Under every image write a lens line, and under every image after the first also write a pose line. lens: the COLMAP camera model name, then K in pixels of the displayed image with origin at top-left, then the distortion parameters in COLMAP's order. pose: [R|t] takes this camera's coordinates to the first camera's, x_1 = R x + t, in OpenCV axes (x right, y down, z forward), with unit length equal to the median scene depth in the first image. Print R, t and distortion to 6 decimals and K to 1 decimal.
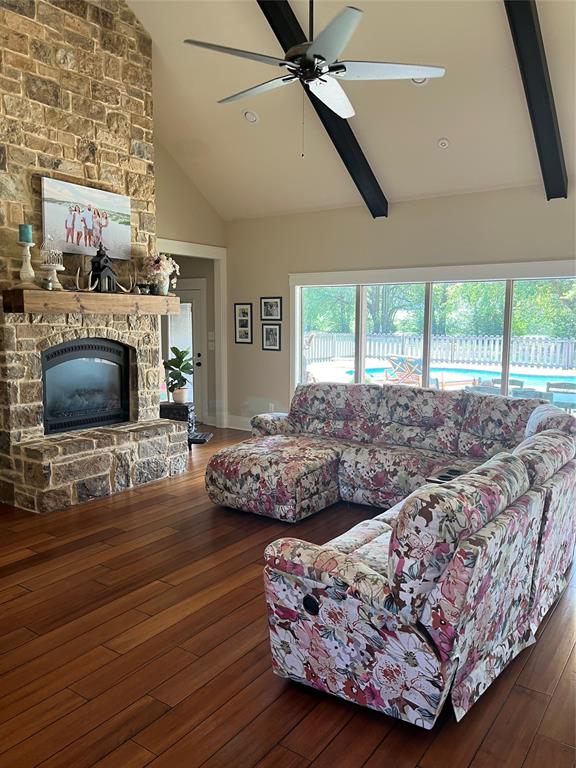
lens RADIAL K [[583.7, 0, 295.3], [0, 583.7, 388.2], [0, 0, 1]] dist [0.067534, -0.101086]
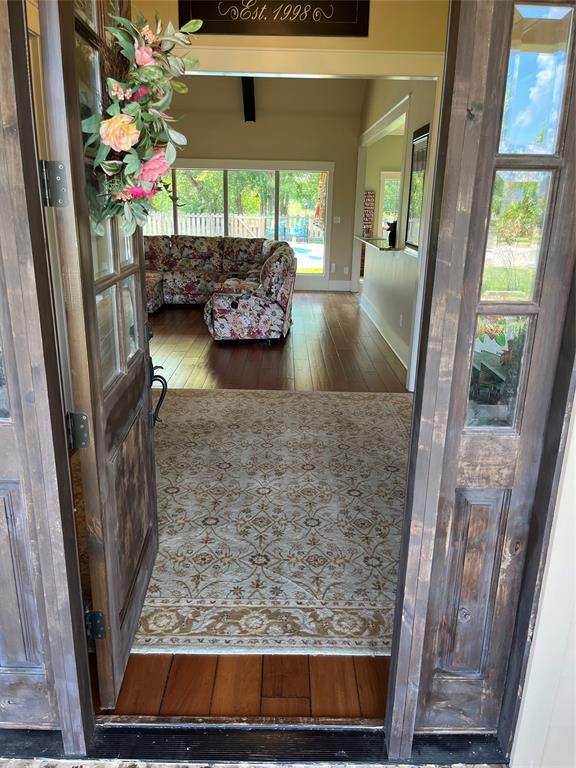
lens RADIAL K [[583.7, 0, 295.7], [0, 583.7, 395.6], [0, 0, 1]] dist [0.067534, -0.101086]
pose [[0.811665, -0.171369, 0.558420, -0.623899], [0.052149, 0.973438, 0.222932, 0.091654], [-0.581791, -0.151824, 0.799042, -0.646299]]
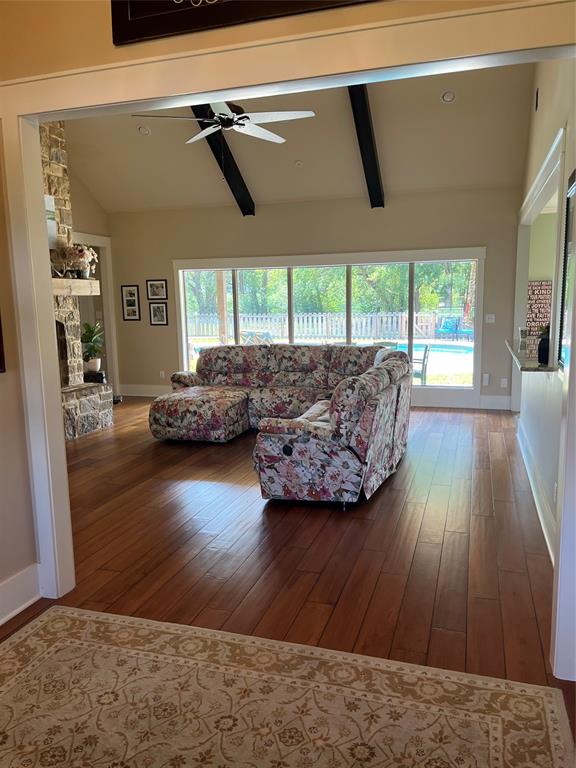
lens RADIAL K [[583.7, 0, 297.3], [0, 583.7, 390.7], [0, 0, 1]] dist [0.067534, -0.101086]
pose [[0.951453, -0.069429, 0.299861, -0.224371], [0.059697, 0.997353, 0.041505, 0.054525], [-0.301949, -0.021589, 0.953080, -0.339879]]
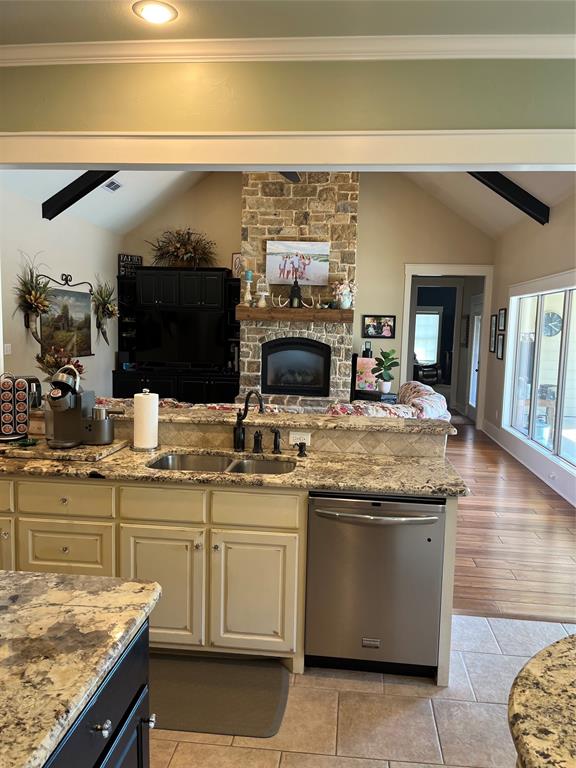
lens RADIAL K [[583.7, 0, 295.7], [0, 583.7, 391.7], [0, 0, 1]] dist [0.067534, -0.101086]
pose [[0.487132, 0.105724, -0.866905, 1.117707], [-0.127921, 0.990577, 0.048925, -0.019856], [0.863909, 0.087062, 0.496066, 0.268864]]
